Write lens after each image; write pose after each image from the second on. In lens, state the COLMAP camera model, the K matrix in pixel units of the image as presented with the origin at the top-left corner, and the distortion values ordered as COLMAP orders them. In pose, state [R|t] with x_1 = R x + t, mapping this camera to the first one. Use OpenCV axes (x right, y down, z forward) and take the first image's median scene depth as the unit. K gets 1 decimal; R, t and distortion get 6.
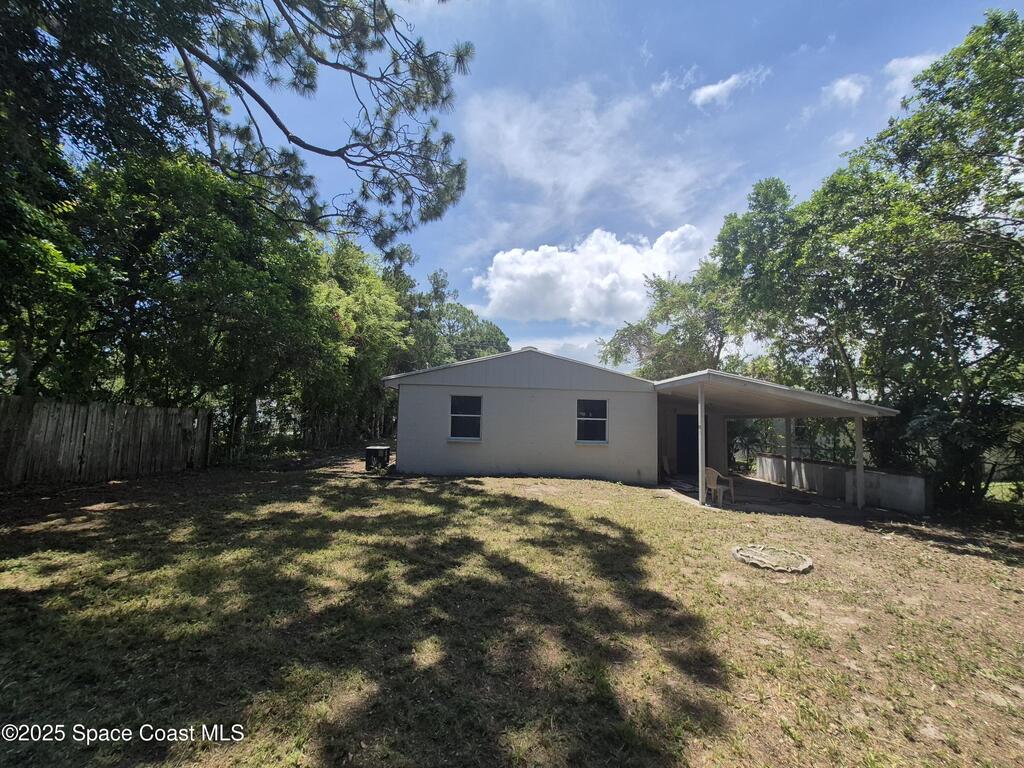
lens RADIAL K [[403.1, 0, 512.0], [0, 403.1, 384.0], [0, 0, 1]] dist [-0.005592, -0.000277]
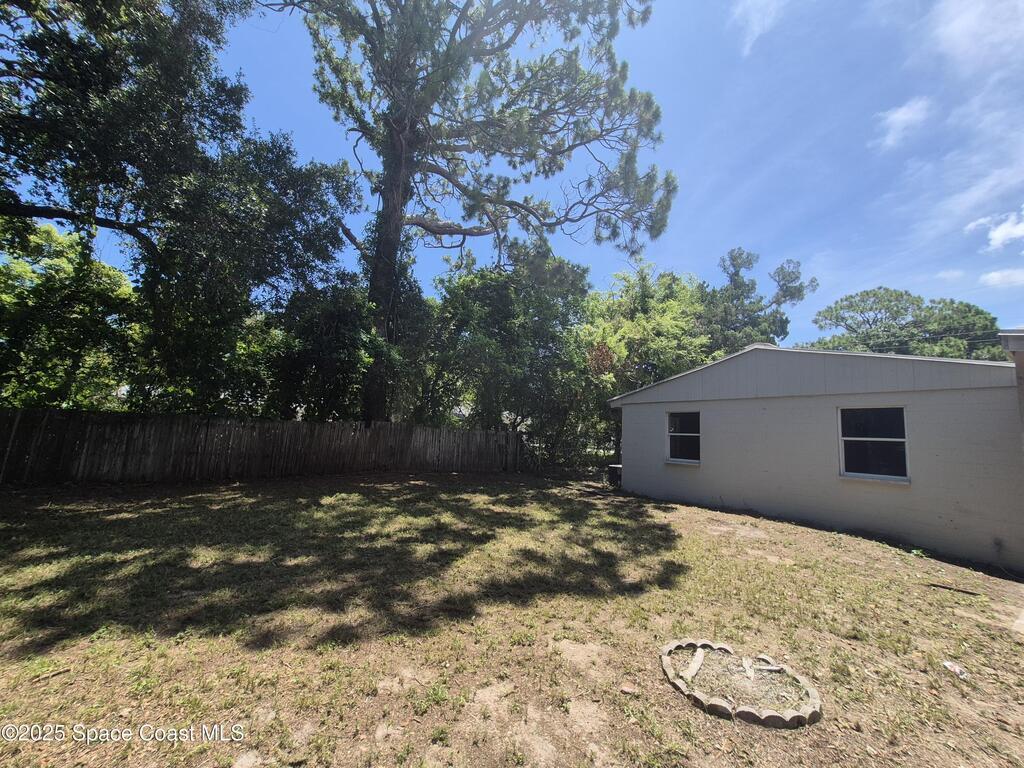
lens RADIAL K [[403.1, 0, 512.0], [0, 403.1, 384.0], [0, 0, 1]] dist [-0.005592, -0.000277]
pose [[0.535087, -0.110288, -0.837567, 0.470615], [0.053389, 0.993875, -0.096762, 0.035439], [0.843108, 0.007059, 0.537698, 0.217244]]
